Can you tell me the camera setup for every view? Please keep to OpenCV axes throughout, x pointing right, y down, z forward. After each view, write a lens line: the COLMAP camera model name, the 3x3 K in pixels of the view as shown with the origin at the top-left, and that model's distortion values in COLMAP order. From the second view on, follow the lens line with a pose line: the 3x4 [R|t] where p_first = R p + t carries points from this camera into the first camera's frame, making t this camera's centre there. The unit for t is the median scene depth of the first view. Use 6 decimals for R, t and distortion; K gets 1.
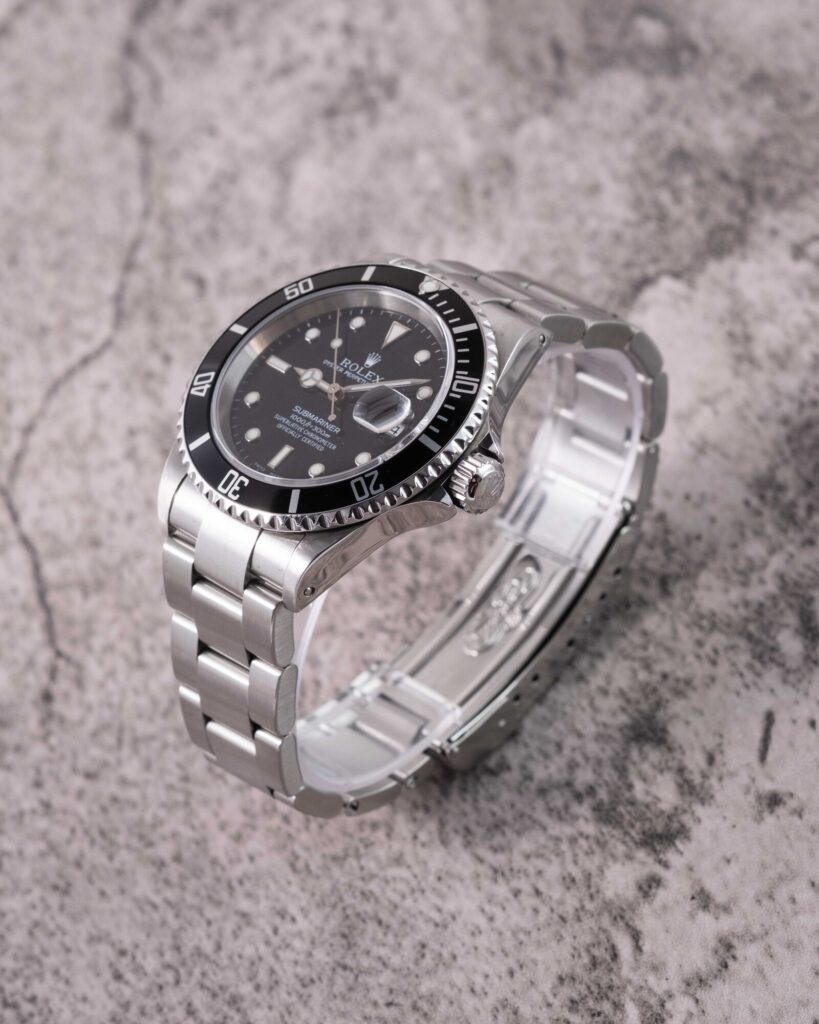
lens RADIAL K [[4917.8, 0, 409.5], [0, 4917.8, 512.0], [0, 0, 1]] dist [-0.218413, 4.054177]
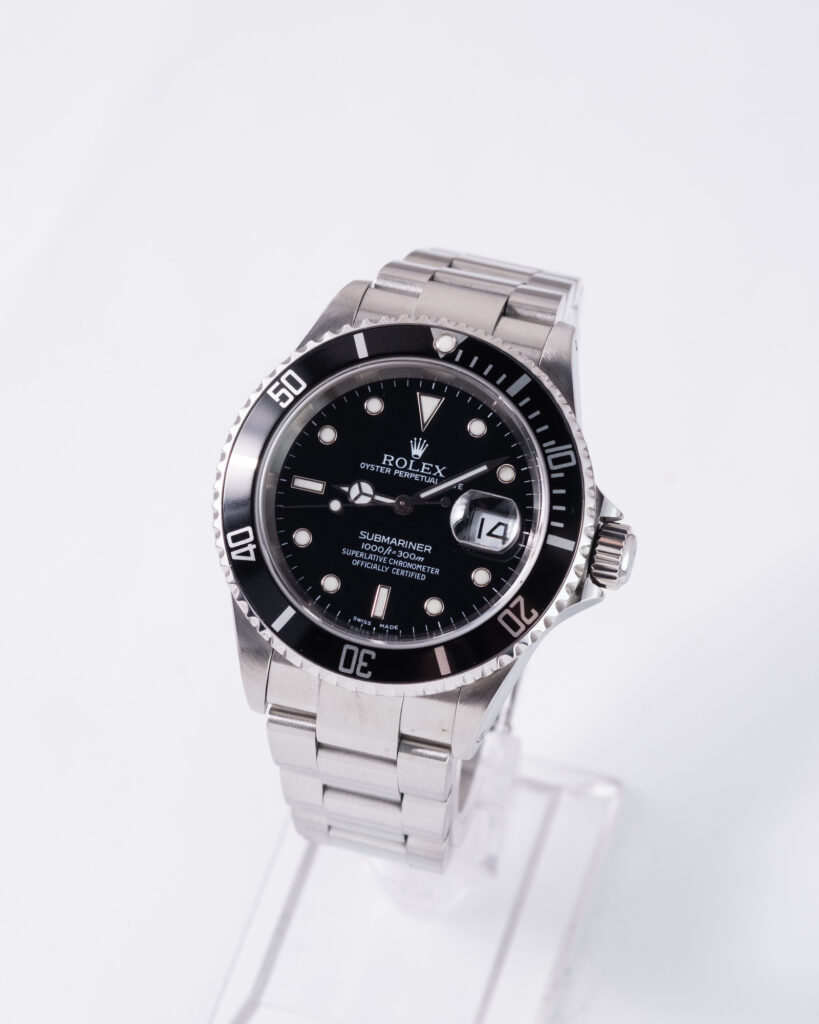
lens RADIAL K [[4917.8, 0, 409.5], [0, 4917.8, 512.0], [0, 0, 1]] dist [-0.218413, 4.054177]
pose [[0.859478, -0.423242, 0.286642, -0.265430], [0.281379, 0.859876, 0.425956, -0.395627], [-0.426759, -0.285445, 0.858136, 0.249187]]
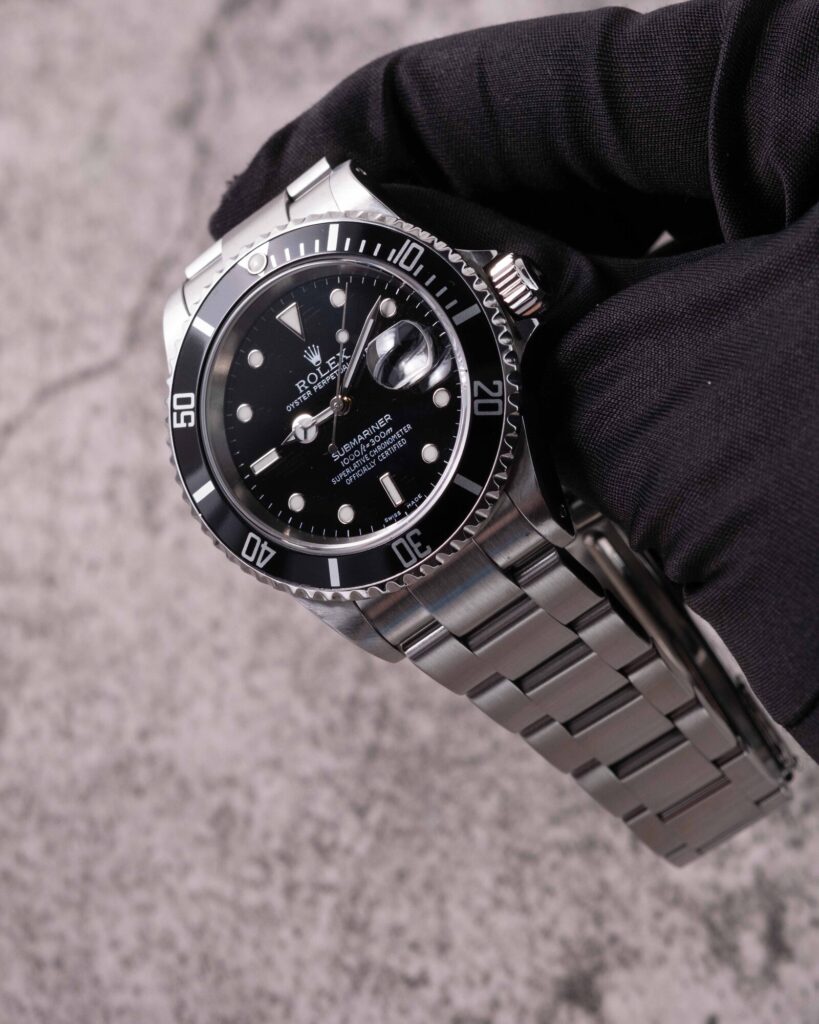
lens RADIAL K [[4917.8, 0, 409.5], [0, 4917.8, 512.0], [0, 0, 1]] dist [-0.218413, 4.054177]
pose [[0.347413, -0.909462, 0.228435, -0.225070], [0.885548, 0.398321, 0.239049, -0.212477], [-0.308397, 0.119242, 0.943755, 0.184374]]
